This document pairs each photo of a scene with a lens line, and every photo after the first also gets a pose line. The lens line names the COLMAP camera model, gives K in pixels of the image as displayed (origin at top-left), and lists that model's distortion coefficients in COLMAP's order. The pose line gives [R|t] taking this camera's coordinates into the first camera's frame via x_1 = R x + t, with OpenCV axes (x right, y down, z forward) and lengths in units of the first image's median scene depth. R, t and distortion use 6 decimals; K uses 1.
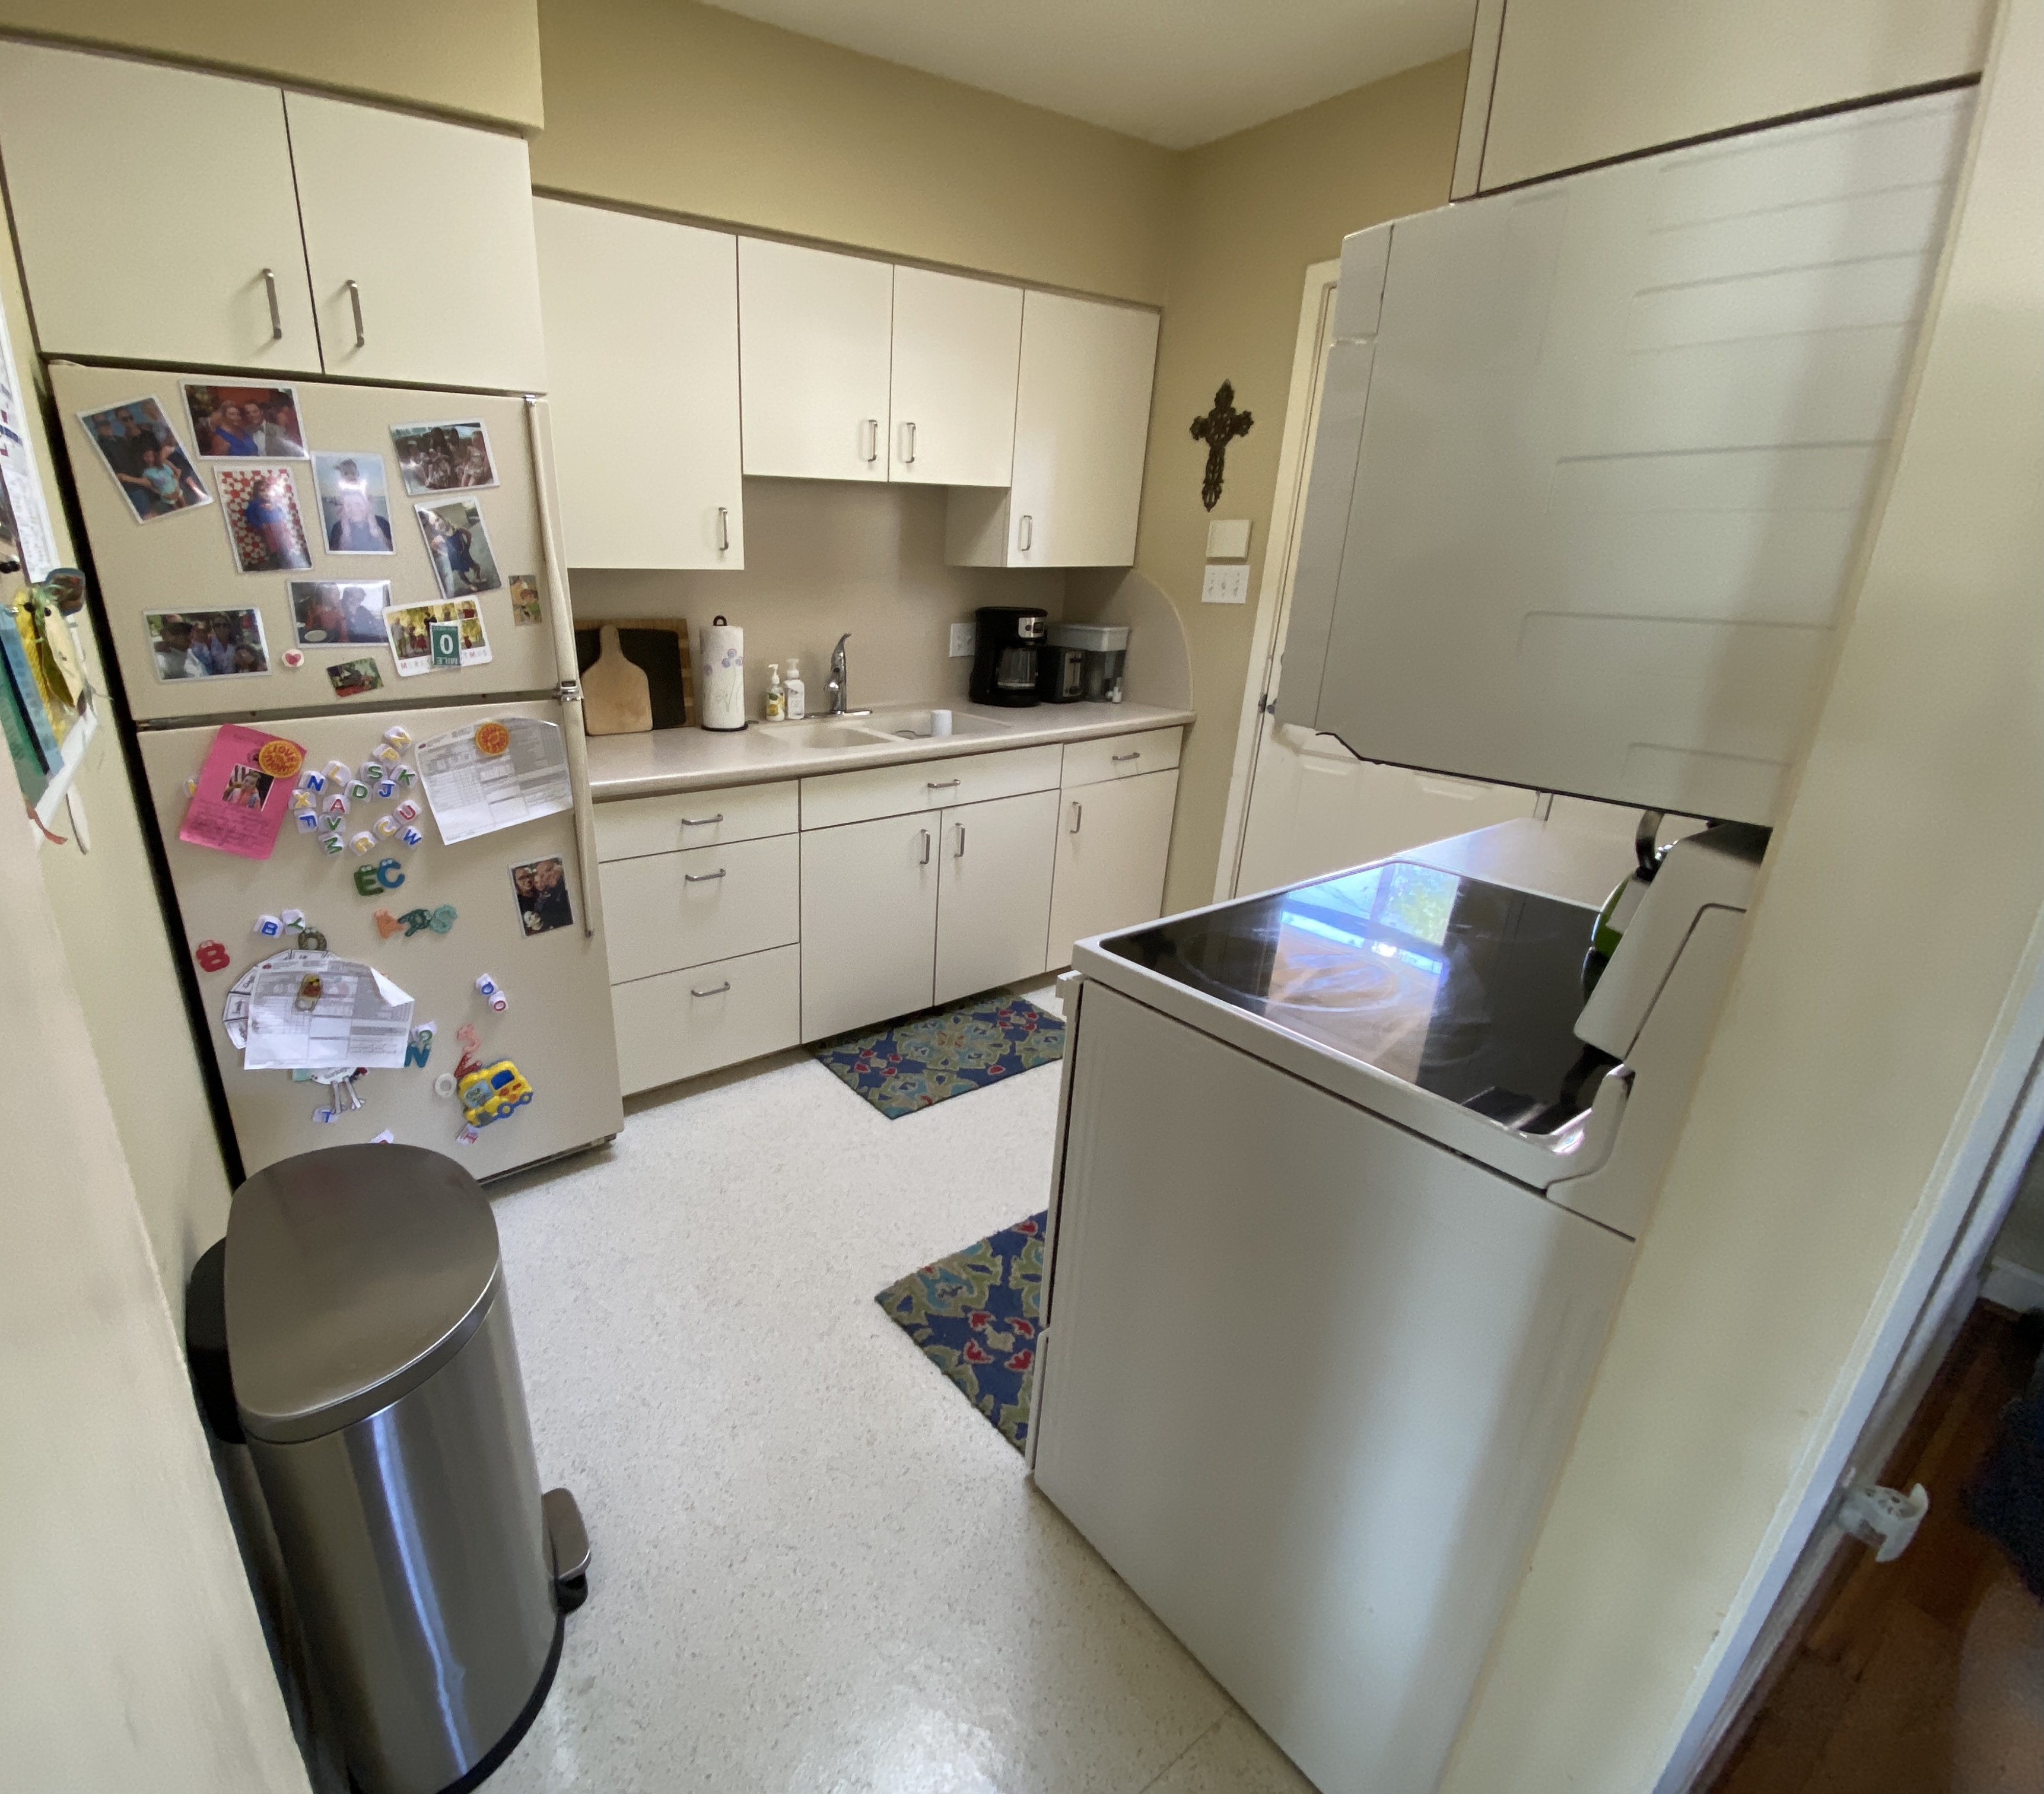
lens RADIAL K [[931.1, 0, 835.1], [0, 931.1, 902.6], [0, 0, 1]] dist [-0.015990, -0.001537]
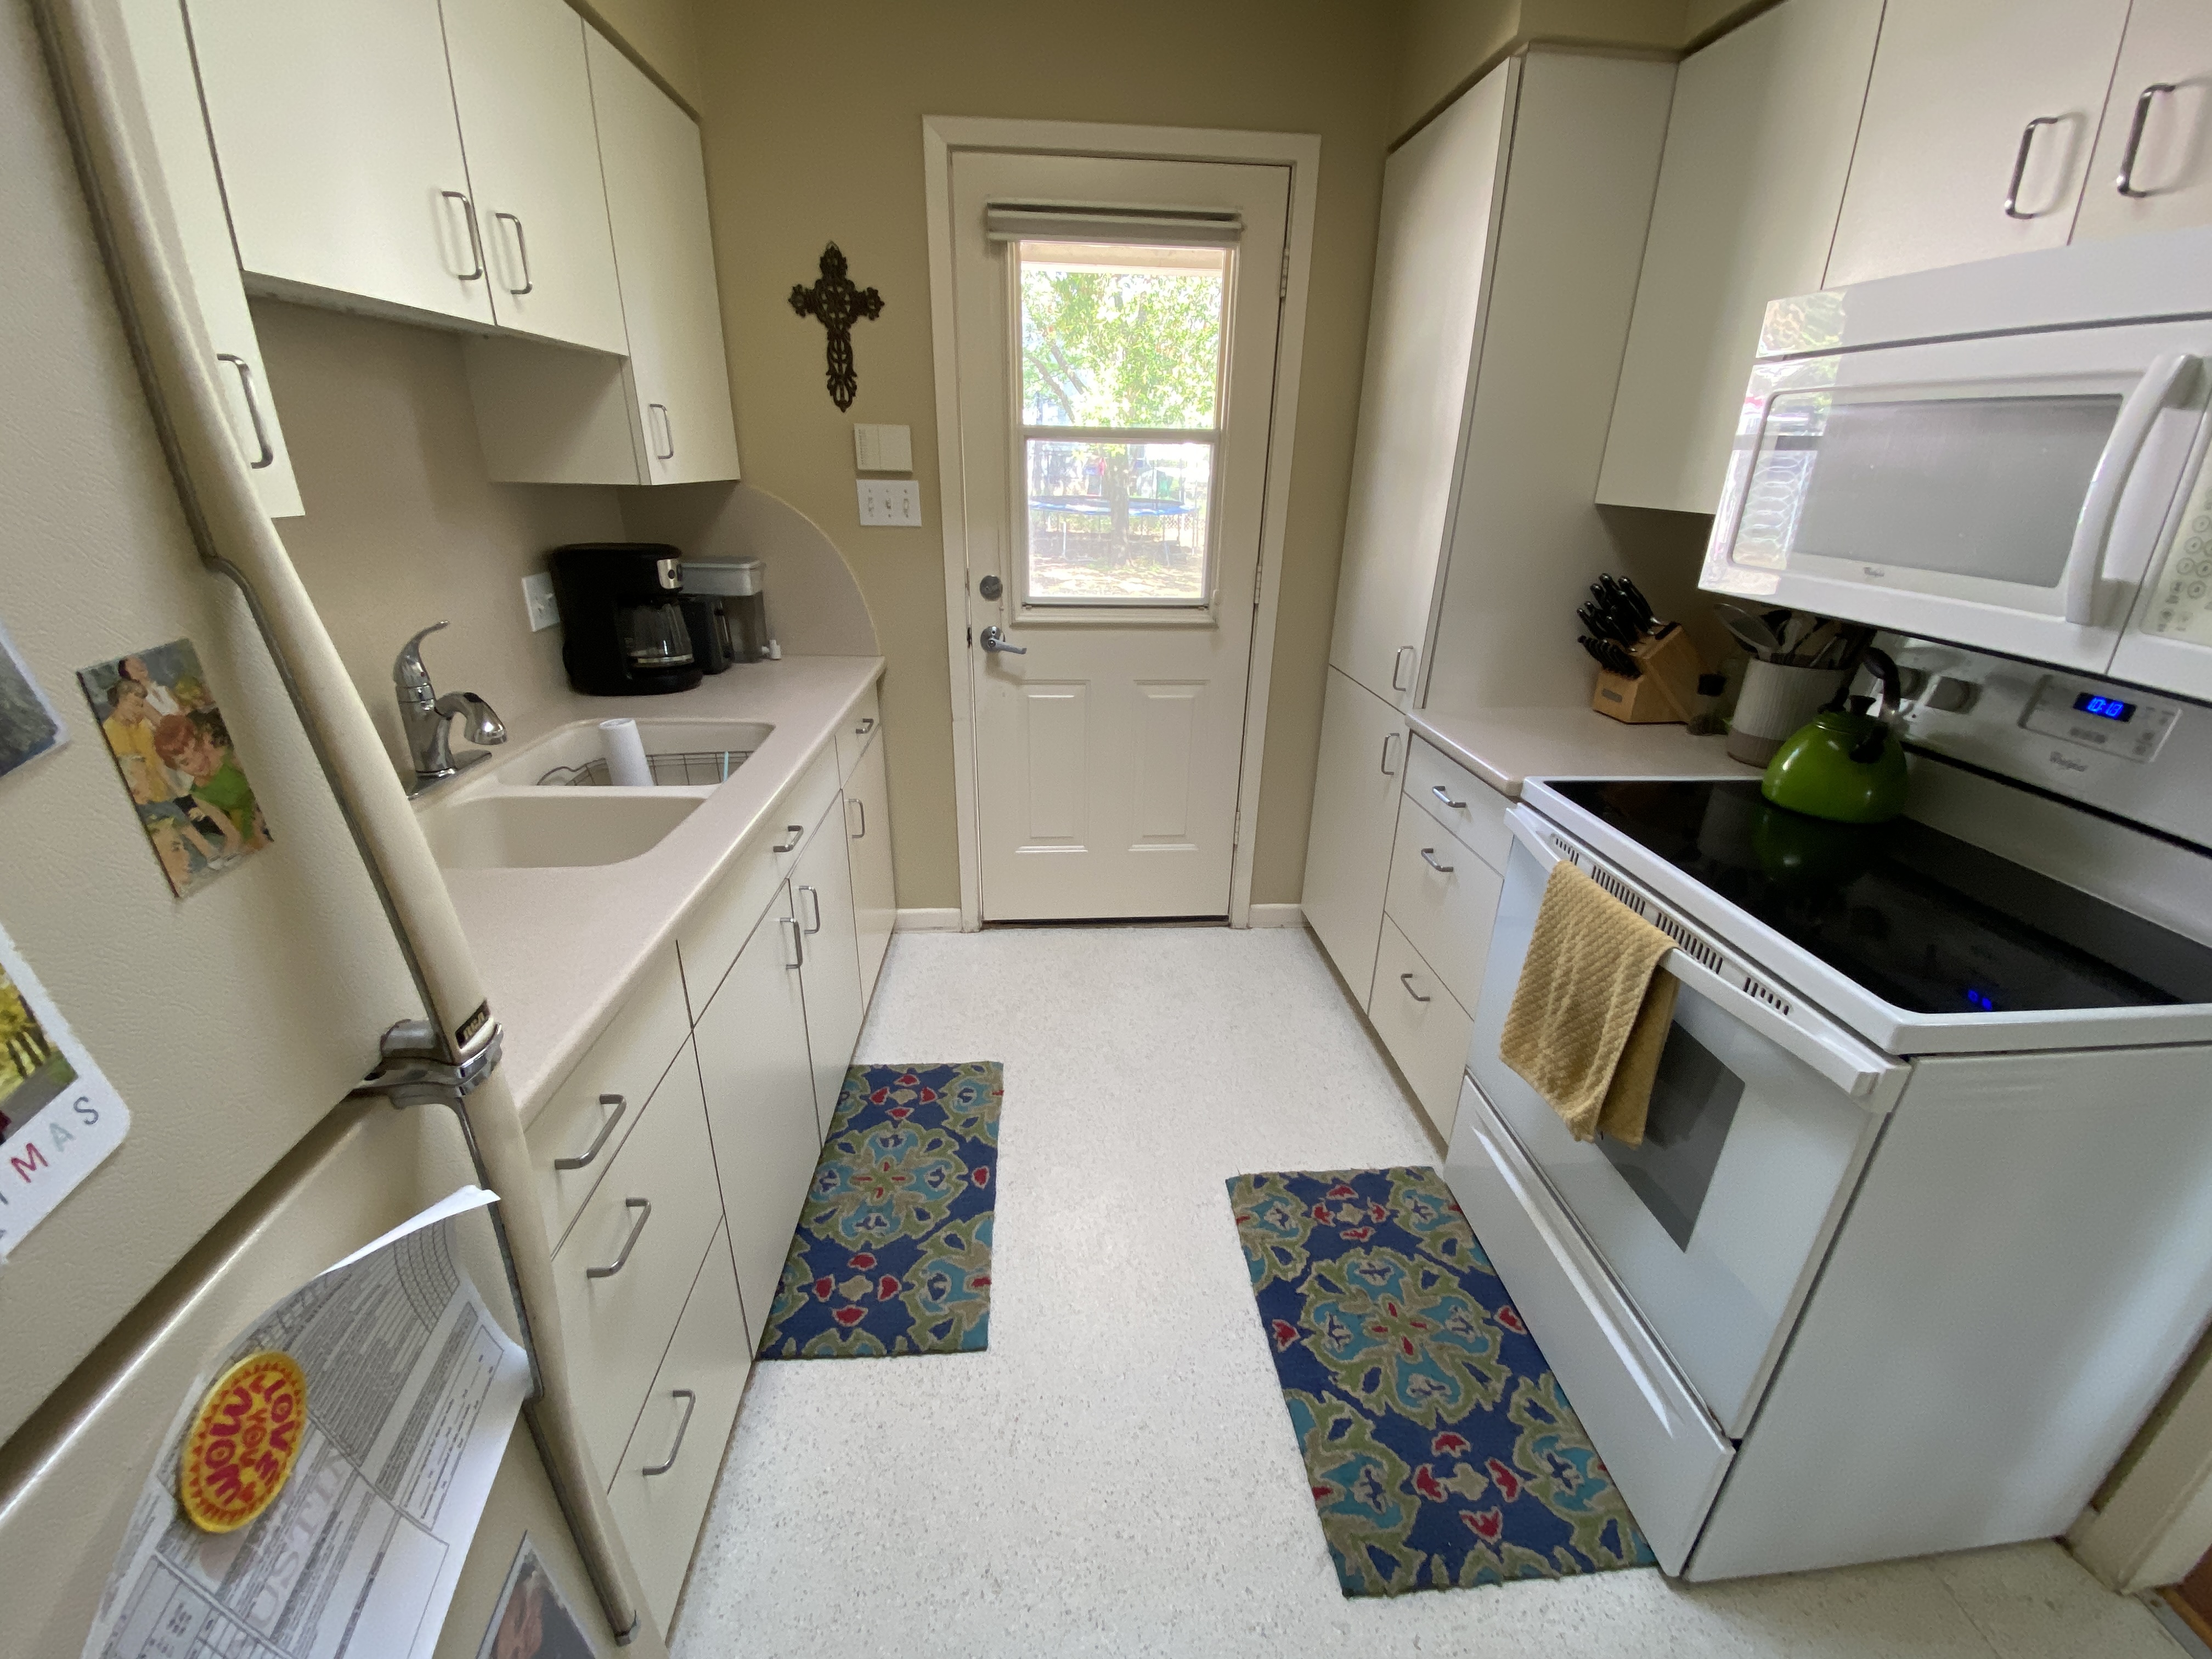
lens RADIAL K [[890.6, 0, 1098.1], [0, 890.6, 828.1], [0, 0, 1]] dist [0.004598, -0.011398]
pose [[0.473666, -0.323552, 0.819118, -0.280004], [0.280275, 0.937096, 0.208080, -0.207709], [-0.834917, 0.131018, 0.534554, 0.510856]]
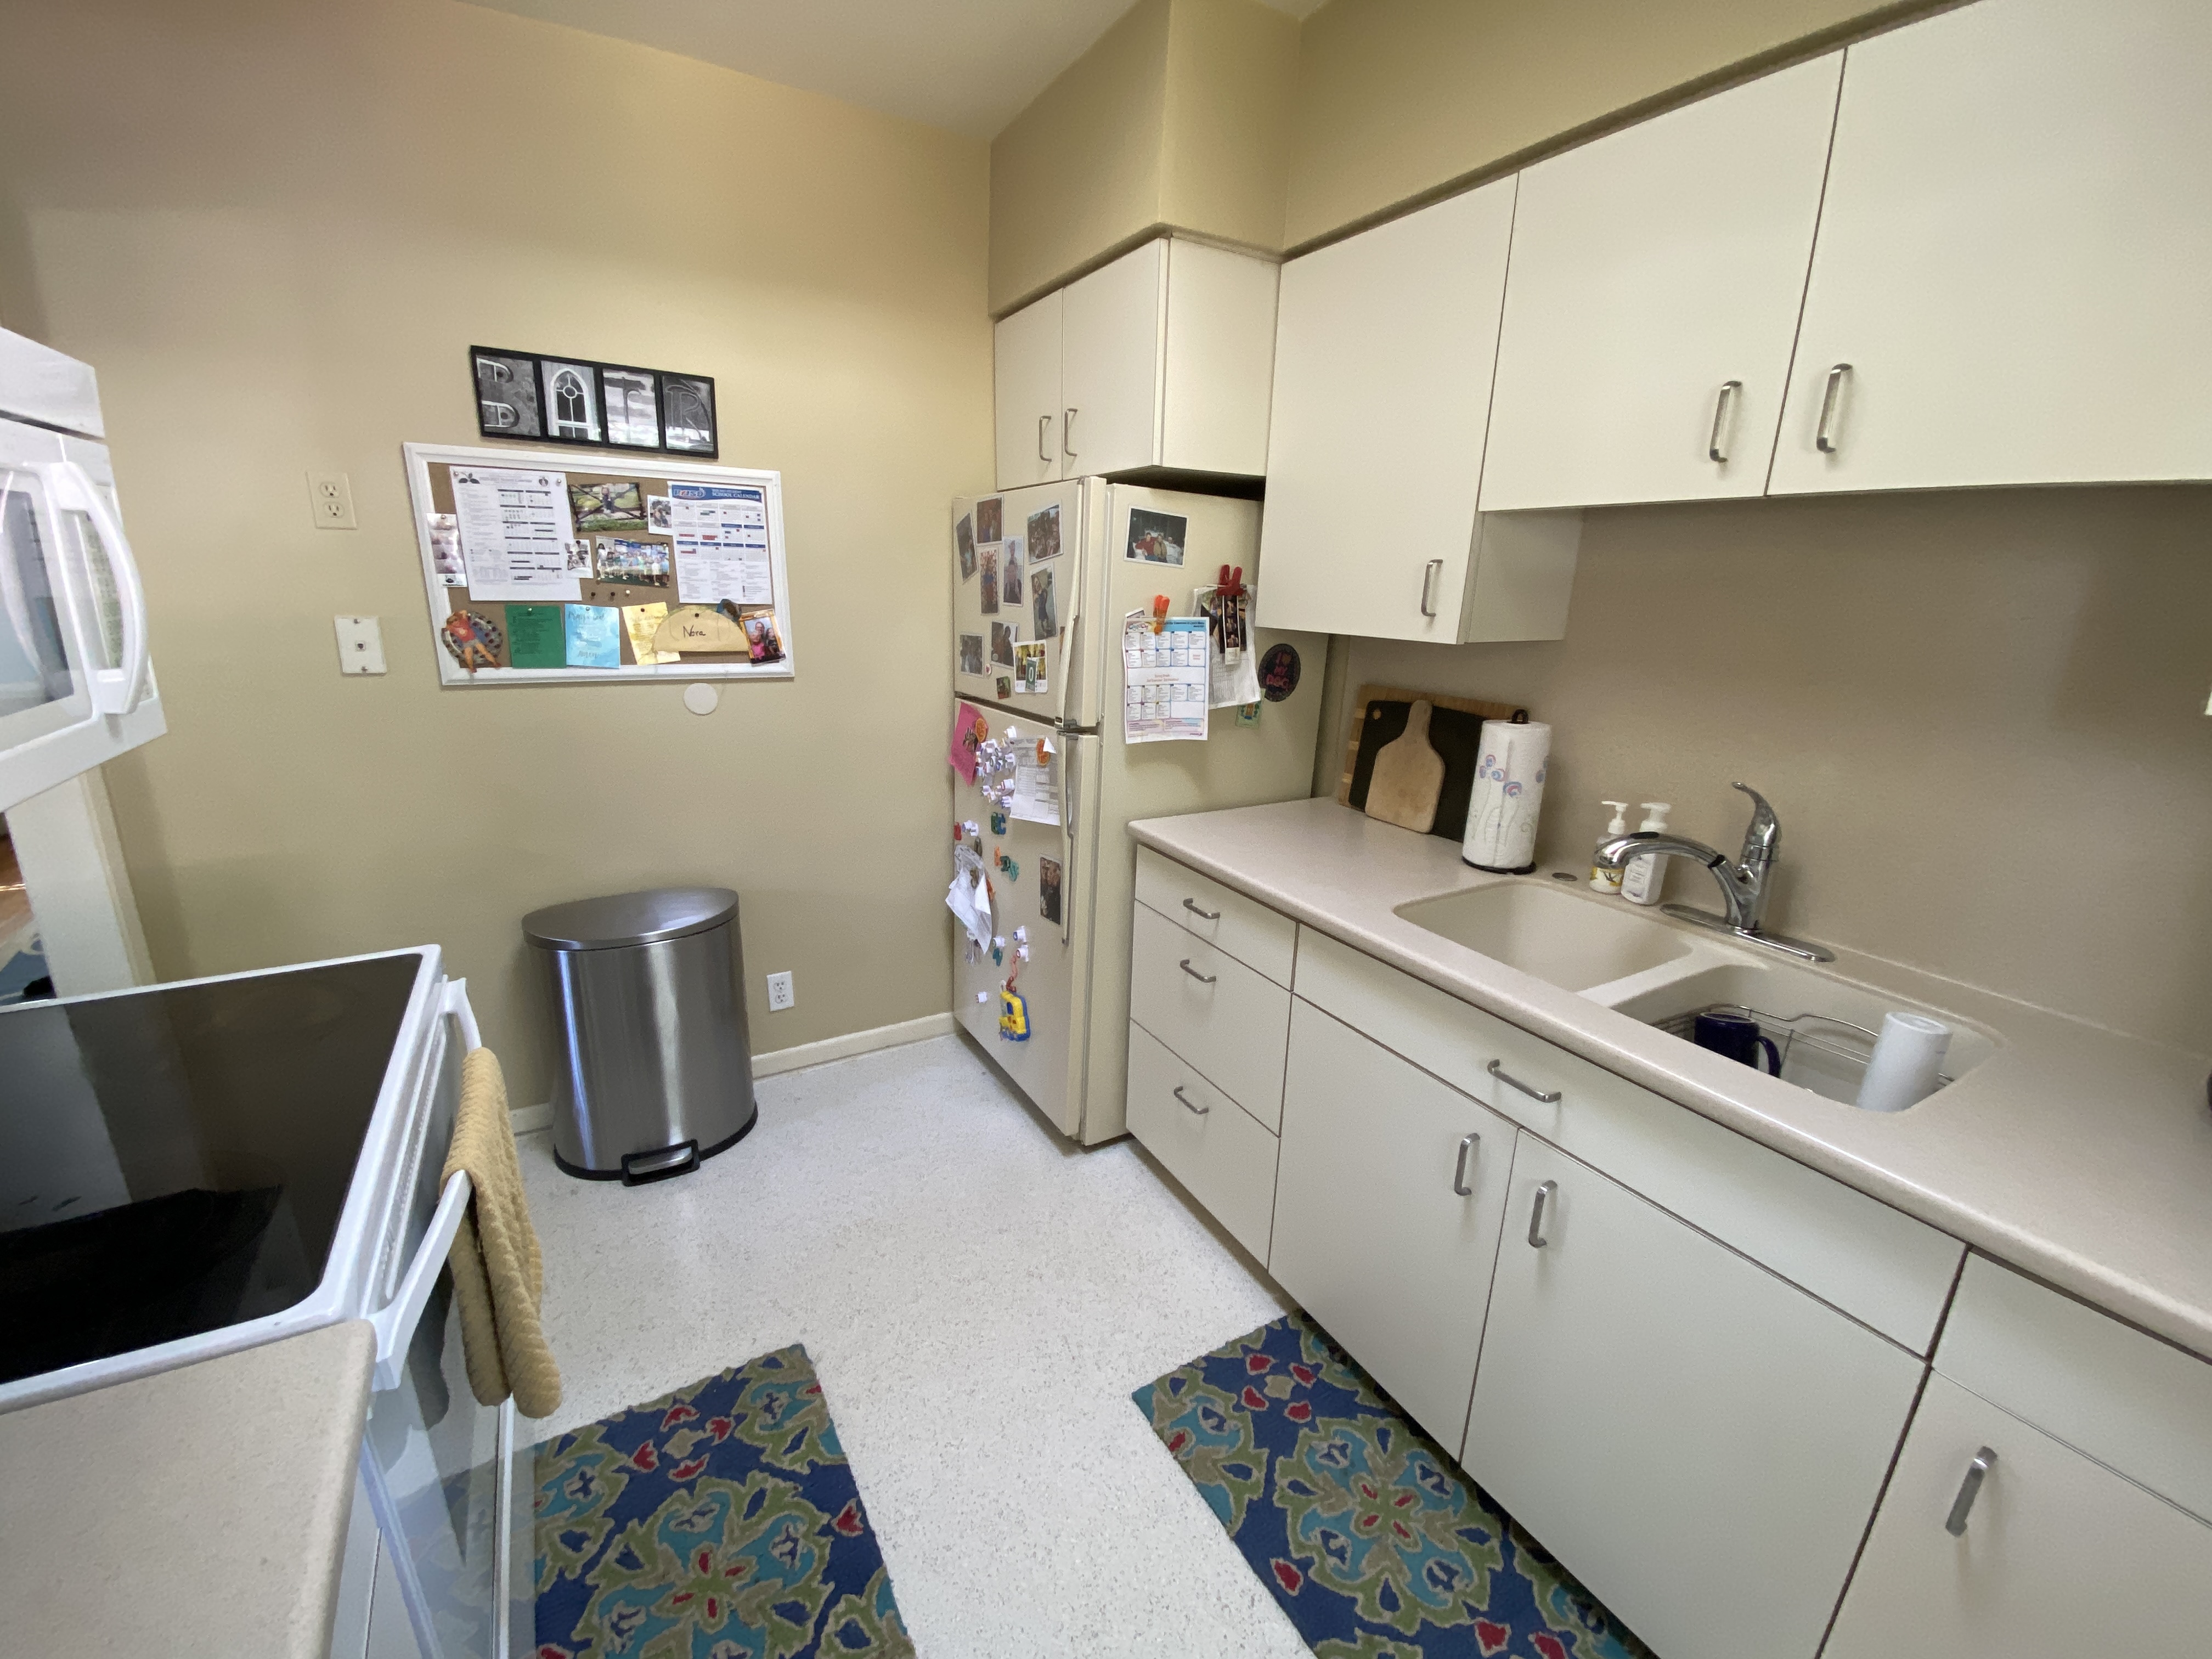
lens RADIAL K [[890.6, 0, 1097.6], [0, 890.6, 820.9], [0, 0, 1]] dist [0.004598, -0.011398]
pose [[-0.030324, 0.258415, -0.965558, 0.560842], [-0.367976, 0.895272, 0.251161, -0.295371], [0.929341, 0.362918, 0.067943, 0.720364]]
